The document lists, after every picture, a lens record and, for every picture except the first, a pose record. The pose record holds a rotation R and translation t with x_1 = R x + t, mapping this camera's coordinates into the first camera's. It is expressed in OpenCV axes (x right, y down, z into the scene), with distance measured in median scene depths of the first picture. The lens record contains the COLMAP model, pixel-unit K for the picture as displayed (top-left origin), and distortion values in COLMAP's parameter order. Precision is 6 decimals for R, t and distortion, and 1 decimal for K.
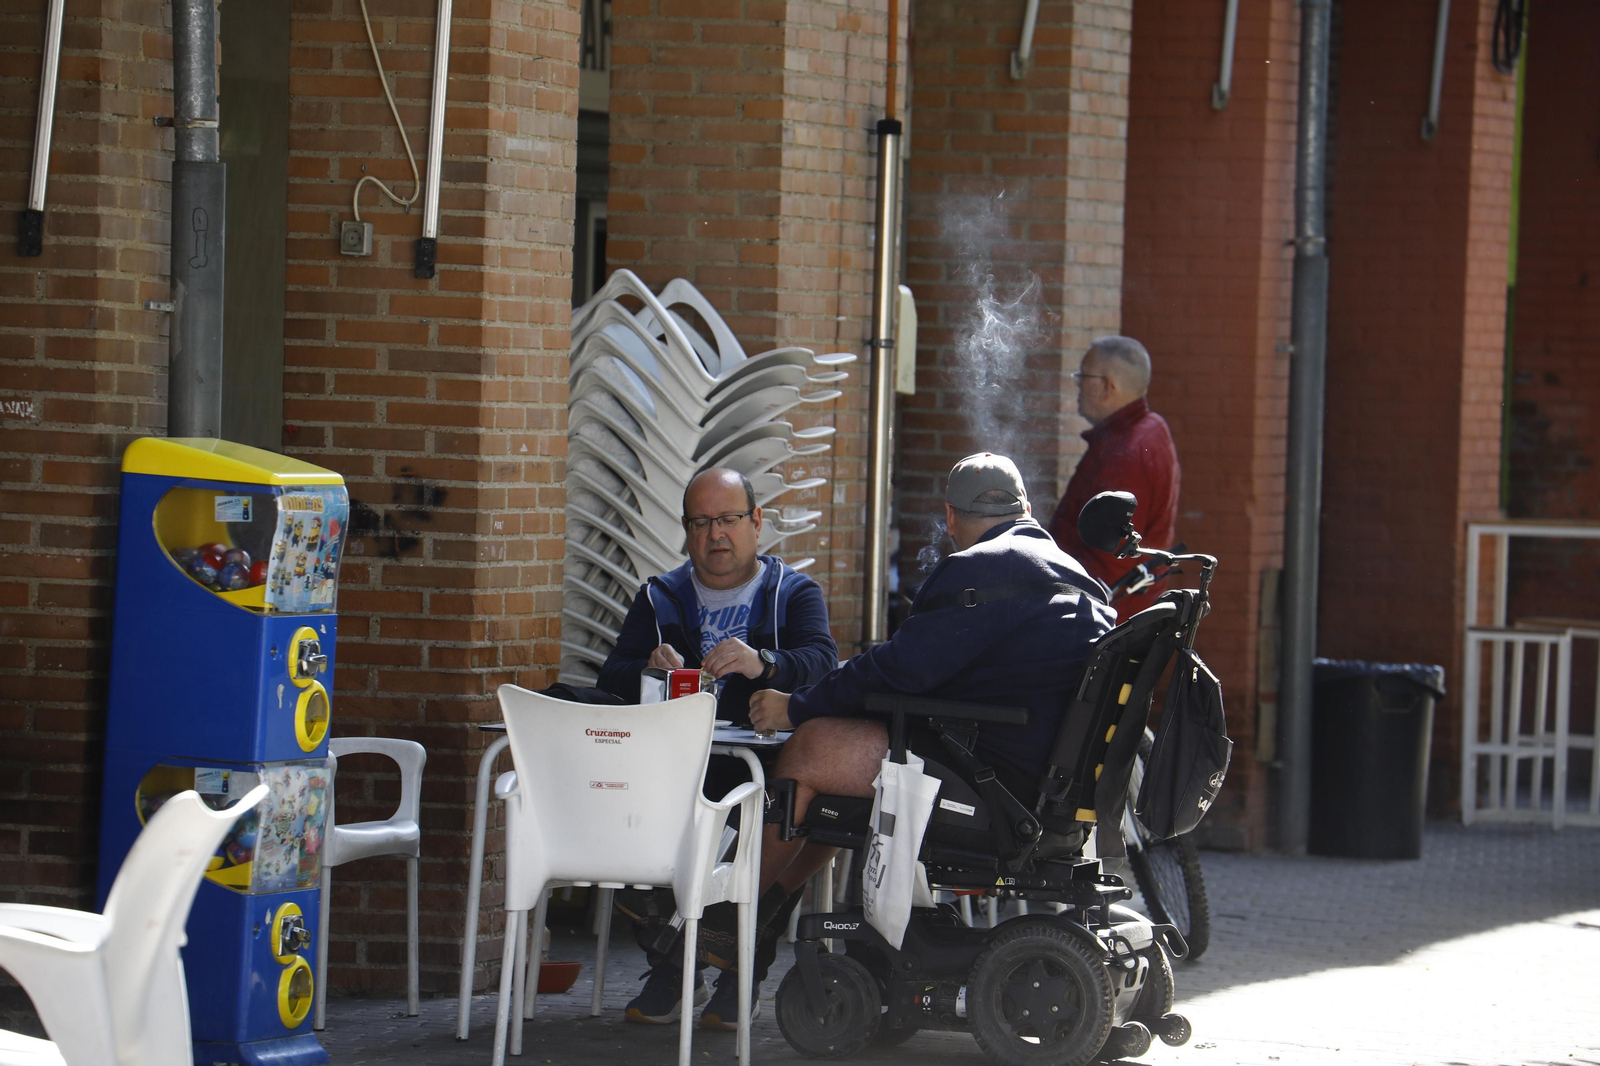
lens RADIAL K [[2896.6, 0, 929.8], [0, 2896.6, 532.7], [0, 0, 1]] dist [-0.080317, -0.150244]
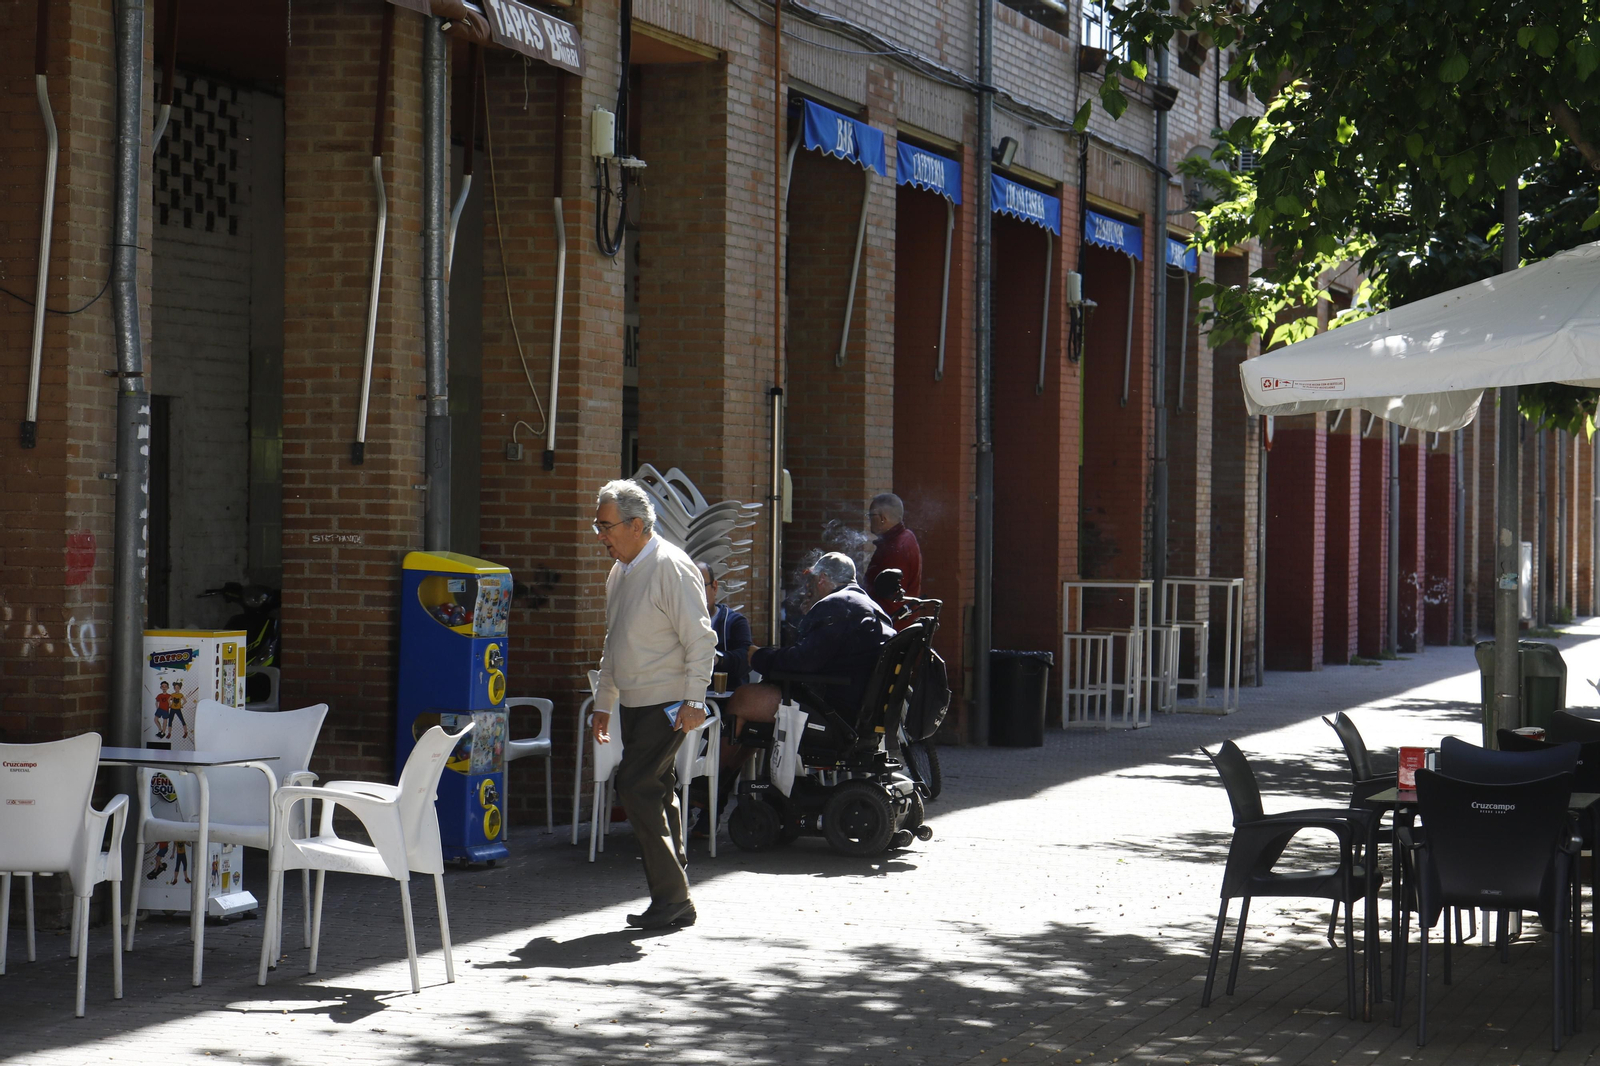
lens RADIAL K [[2896.6, 0, 929.8], [0, 2896.6, 532.7], [0, 0, 1]] dist [-0.080317, -0.150244]
pose [[0.999606, -0.018435, 0.021164, 0.049028], [0.018811, 0.999666, -0.017698, -0.003383], [-0.020830, 0.018089, 0.999619, -1.039468]]
